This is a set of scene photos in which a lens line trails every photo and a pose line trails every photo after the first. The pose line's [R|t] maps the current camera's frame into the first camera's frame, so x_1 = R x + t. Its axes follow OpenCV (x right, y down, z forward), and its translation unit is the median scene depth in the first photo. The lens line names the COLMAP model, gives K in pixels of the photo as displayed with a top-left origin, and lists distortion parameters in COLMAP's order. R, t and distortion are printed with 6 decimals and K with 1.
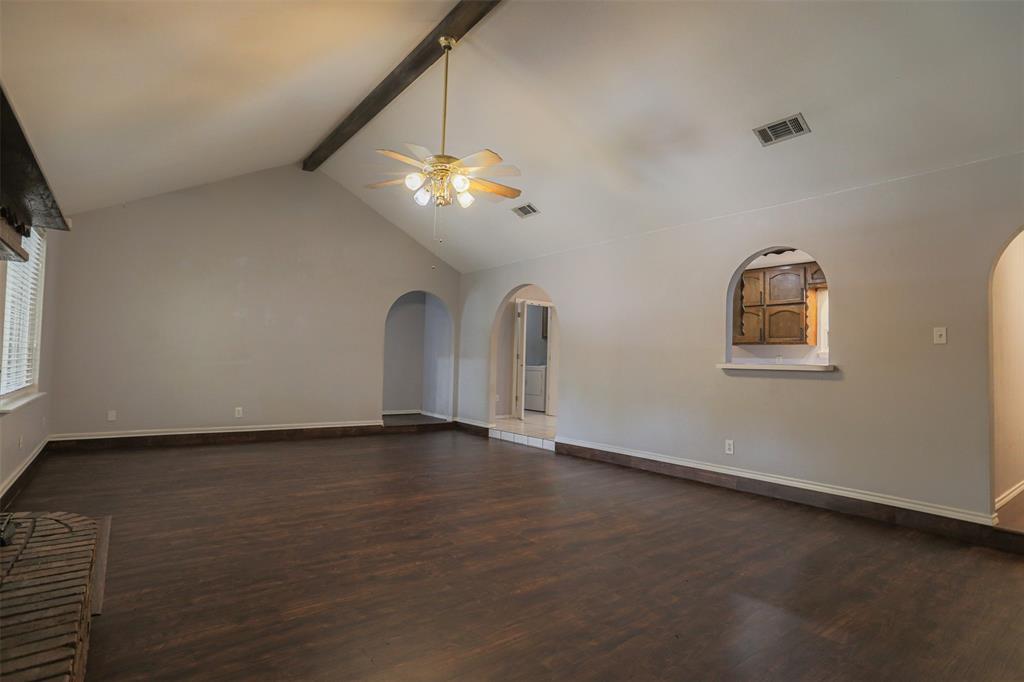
lens RADIAL K [[523.4, 0, 512.0], [0, 523.4, 341.0], [0, 0, 1]] dist [-0.026344, 0.001831]
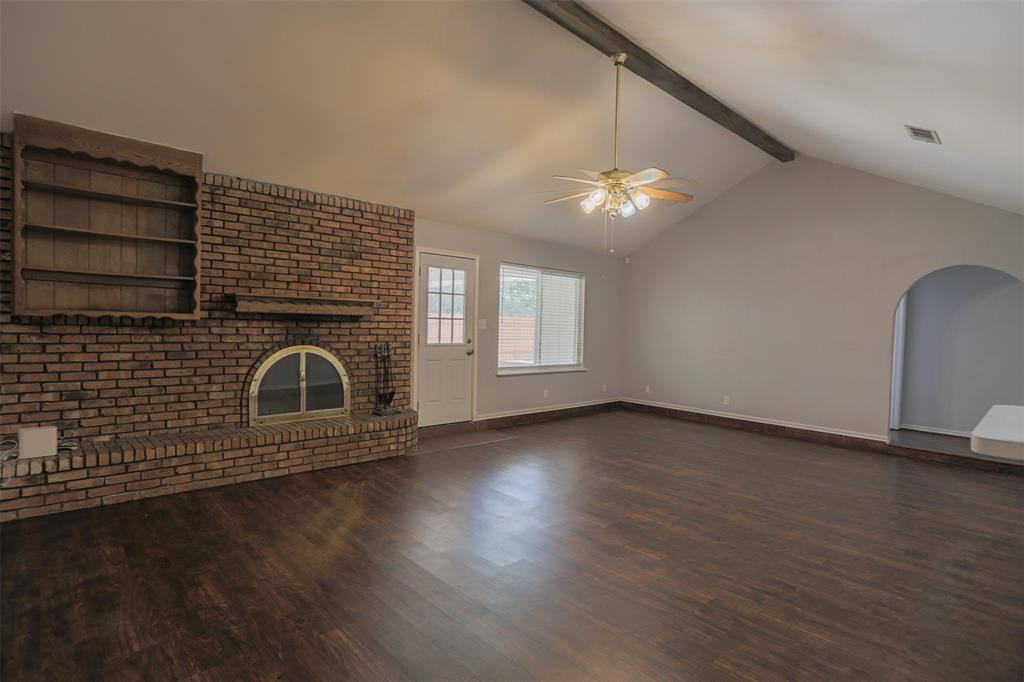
lens RADIAL K [[523.4, 0, 512.0], [0, 523.4, 341.0], [0, 0, 1]] dist [-0.026344, 0.001831]
pose [[0.086520, 0.007950, -0.996218, 1.016819], [0.018528, 0.999782, 0.009587, -0.022360], [0.996078, -0.019288, 0.086354, 0.764412]]
